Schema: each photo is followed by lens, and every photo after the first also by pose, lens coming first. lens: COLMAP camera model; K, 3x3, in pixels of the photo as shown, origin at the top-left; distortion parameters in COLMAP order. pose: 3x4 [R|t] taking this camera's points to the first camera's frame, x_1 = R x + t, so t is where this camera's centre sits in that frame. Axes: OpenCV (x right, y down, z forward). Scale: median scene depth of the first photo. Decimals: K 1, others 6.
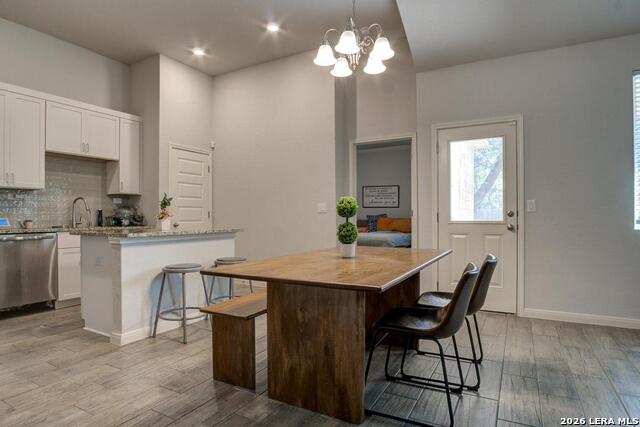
lens RADIAL K [[360.1, 0, 319.0], [0, 360.1, 211.0], [0, 0, 1]] dist [-0.046849, 0.004520]
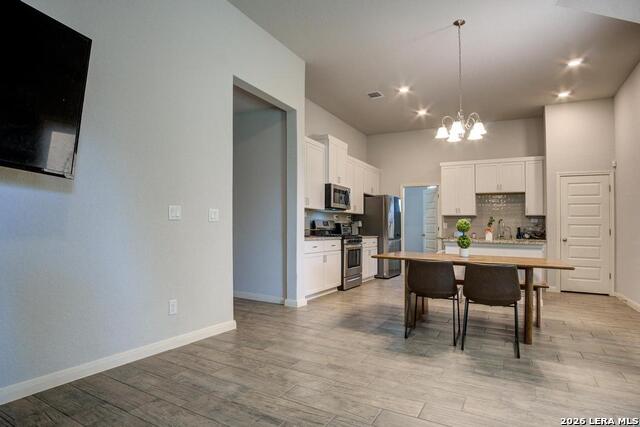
lens RADIAL K [[360.1, 0, 317.7], [0, 360.1, 217.9], [0, 0, 1]] dist [-0.046849, 0.004520]
pose [[0.009648, -0.025334, -0.999632, 0.899668], [-0.007928, 0.999646, -0.025411, 0.002548], [0.999922, 0.008170, 0.009443, 0.180174]]
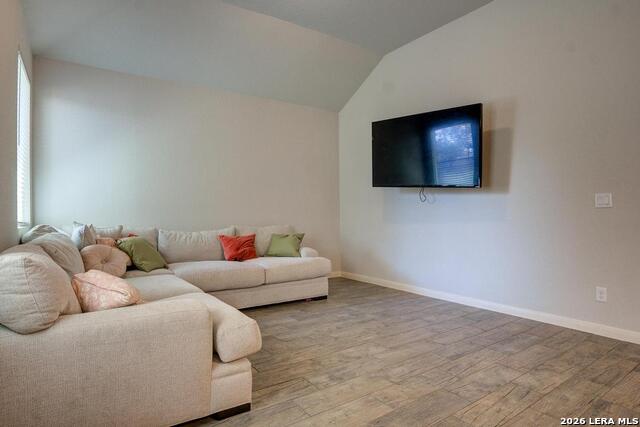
lens RADIAL K [[360.1, 0, 316.5], [0, 360.1, 214.2], [0, 0, 1]] dist [-0.046849, 0.004520]
pose [[-0.904897, 0.000571, 0.425630, 0.432498], [0.001274, 0.999998, 0.001365, 0.001562], [-0.425628, 0.001777, -0.904896, 0.743118]]
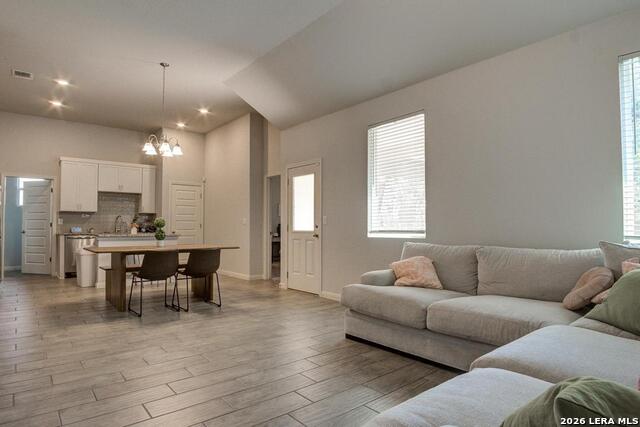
lens RADIAL K [[360.1, 0, 318.9], [0, 360.1, 211.5], [0, 0, 1]] dist [-0.046849, 0.004520]
pose [[0.938619, -0.010449, -0.344798, 0.885223], [0.000306, 0.999566, -0.029458, -0.006466], [0.344956, 0.027544, 0.938215, -0.326972]]
